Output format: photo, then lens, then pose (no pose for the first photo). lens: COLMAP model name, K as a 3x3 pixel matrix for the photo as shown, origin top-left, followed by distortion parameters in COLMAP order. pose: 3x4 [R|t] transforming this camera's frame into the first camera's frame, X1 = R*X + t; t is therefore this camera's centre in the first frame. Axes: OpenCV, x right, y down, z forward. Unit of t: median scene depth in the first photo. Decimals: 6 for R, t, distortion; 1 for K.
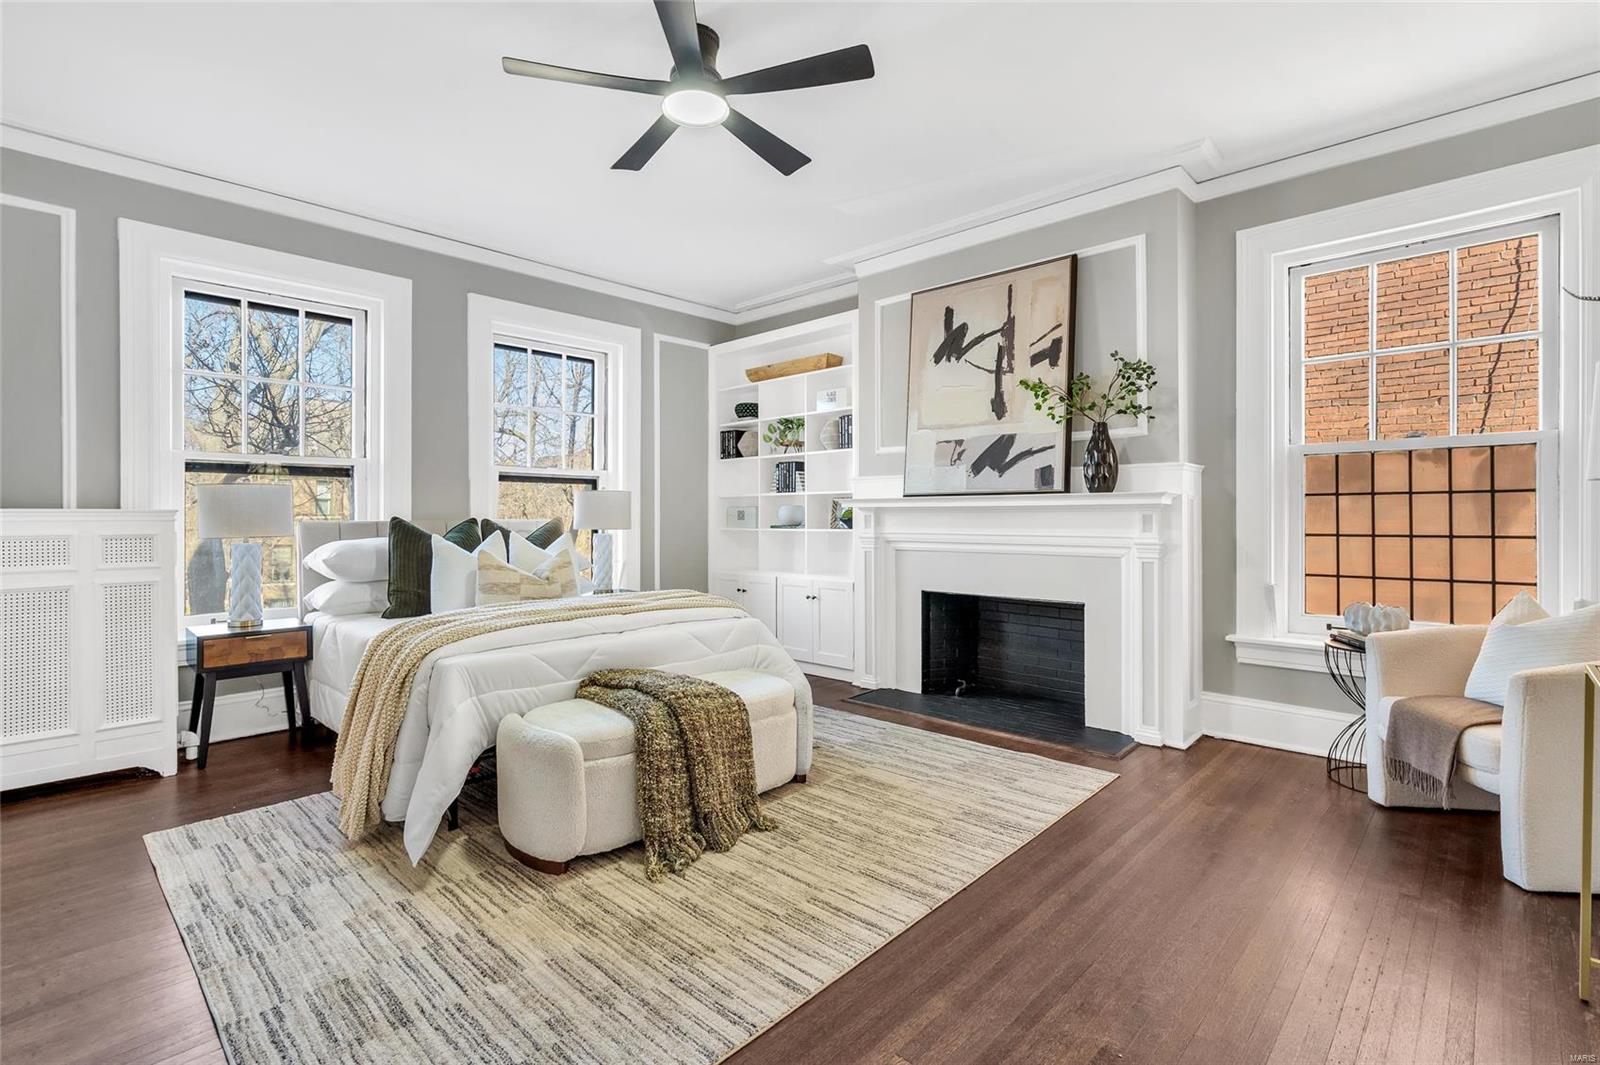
lens RADIAL K [[724.2, 0, 796.7], [0, 724.2, 526.4], [0, 0, 1]] dist [-0.008448, 0.000165]
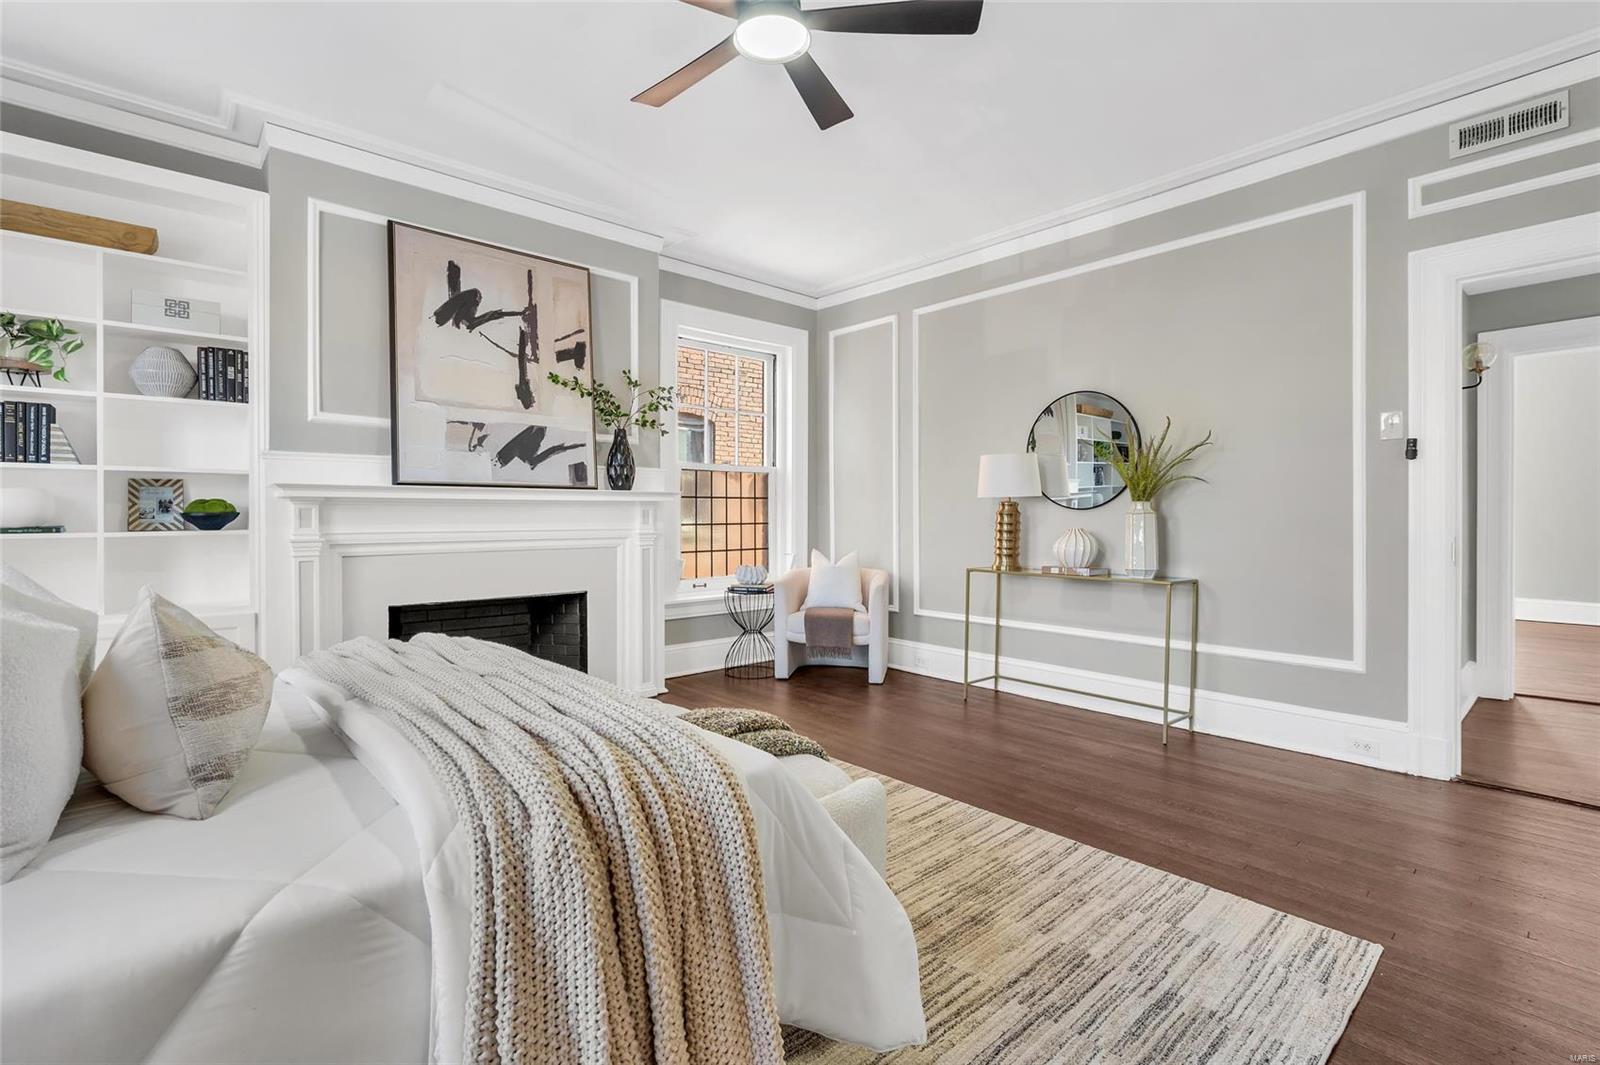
lens RADIAL K [[724.2, 0, 793.8], [0, 724.2, 527.6], [0, 0, 1]] dist [-0.008448, 0.000165]
pose [[0.091868, -0.019497, 0.995580, -0.662168], [0.012356, 0.999754, 0.018438, -0.005220], [-0.995695, 0.010608, 0.092086, 0.589392]]
